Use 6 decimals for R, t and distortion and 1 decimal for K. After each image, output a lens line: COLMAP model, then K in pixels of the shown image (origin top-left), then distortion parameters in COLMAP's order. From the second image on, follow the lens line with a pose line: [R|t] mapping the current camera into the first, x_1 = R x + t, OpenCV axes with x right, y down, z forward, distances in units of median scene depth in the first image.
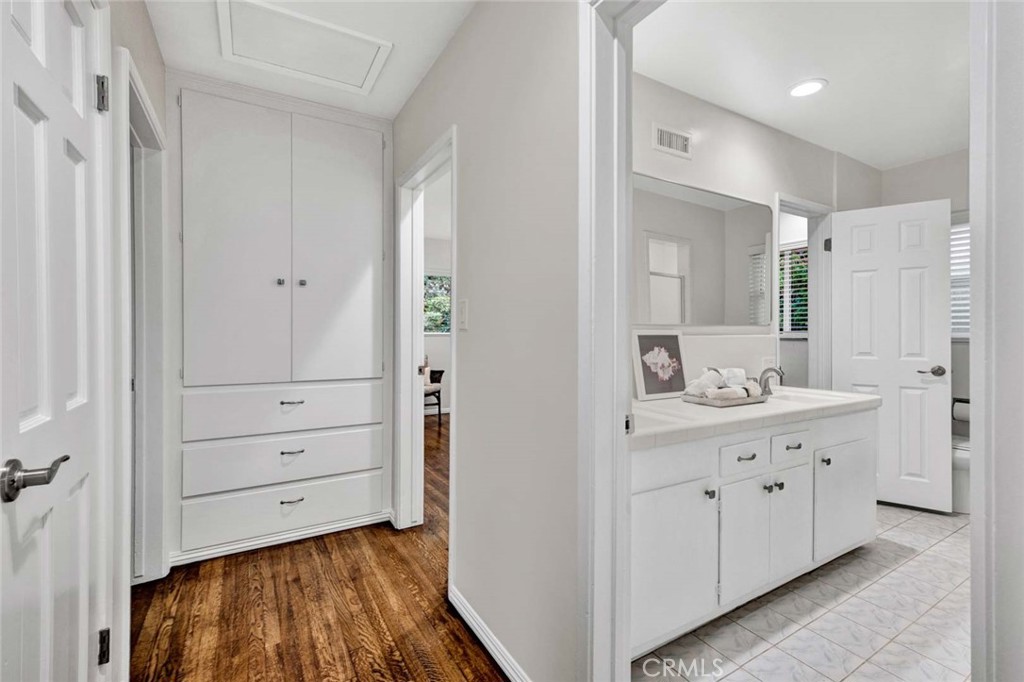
lens RADIAL K [[427.7, 0, 501.6], [0, 427.7, 326.6], [0, 0, 1]] dist [0.001471, 0.000874]
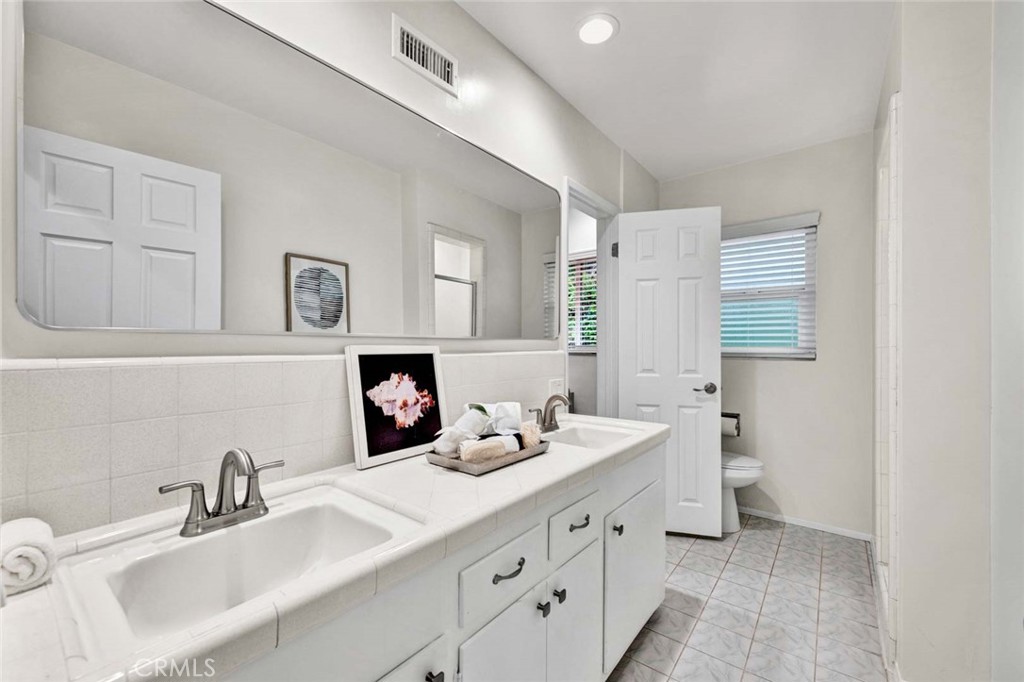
lens RADIAL K [[427.7, 0, 510.1], [0, 427.7, 342.3], [0, 0, 1]] dist [0.001471, 0.000874]
pose [[0.911613, -0.000684, 0.411049, 0.231392], [-0.000803, 0.999994, 0.003446, -0.000022], [-0.411049, -0.003472, 0.911607, 0.327261]]
